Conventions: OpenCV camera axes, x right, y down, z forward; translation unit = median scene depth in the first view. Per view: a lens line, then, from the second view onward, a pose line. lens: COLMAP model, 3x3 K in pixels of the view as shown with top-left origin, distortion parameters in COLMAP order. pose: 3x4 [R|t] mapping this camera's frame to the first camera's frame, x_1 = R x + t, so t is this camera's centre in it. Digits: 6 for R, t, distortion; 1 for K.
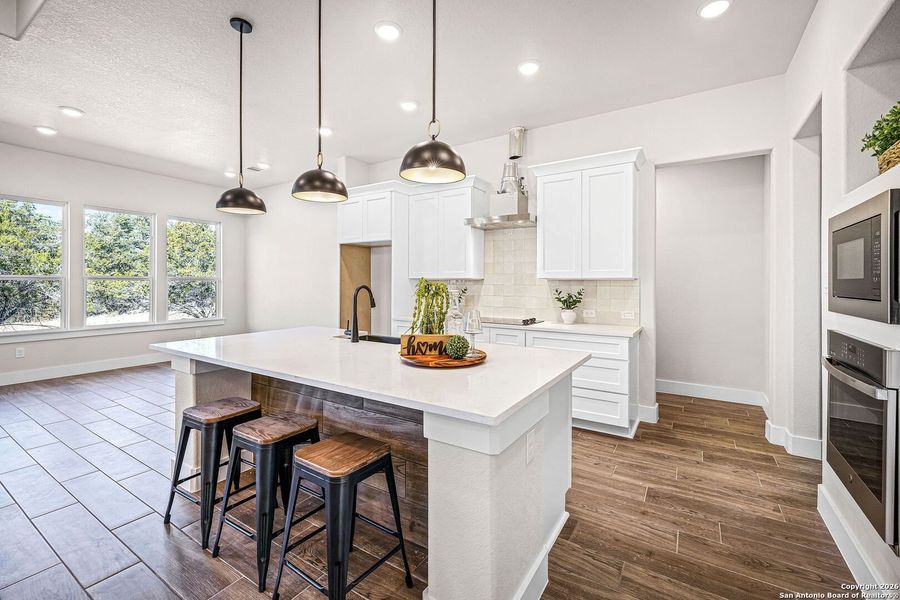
lens RADIAL K [[383.7, 0, 437.8], [0, 383.7, 278.3], [0, 0, 1]] dist [0.002323, 0.001080]
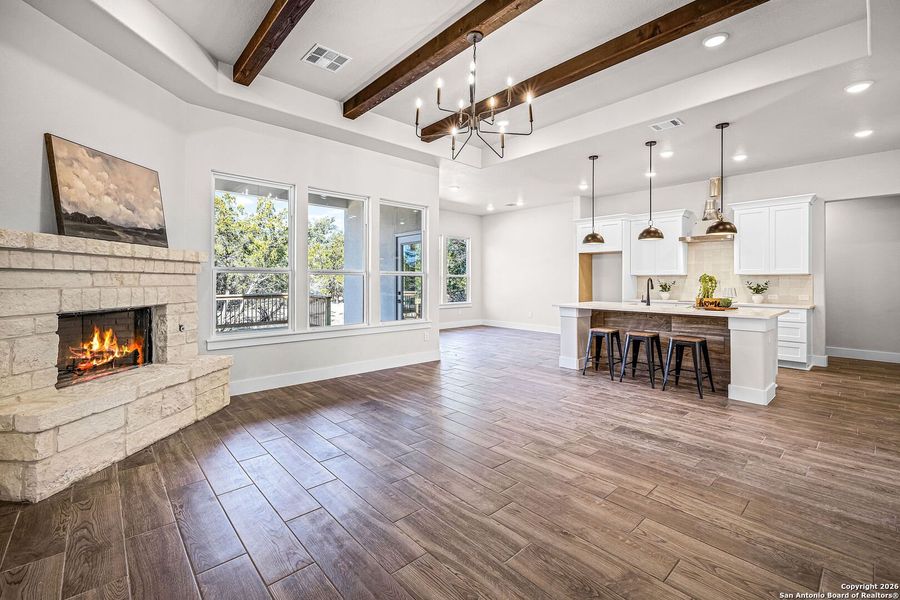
lens RADIAL K [[383.7, 0, 449.7], [0, 383.7, 276.6], [0, 0, 1]] dist [0.002323, 0.001080]
pose [[0.969177, -0.004450, -0.246324, -0.506100], [0.004406, 0.999990, -0.000732, 0.005500], [0.246325, -0.000376, 0.969187, -0.855491]]
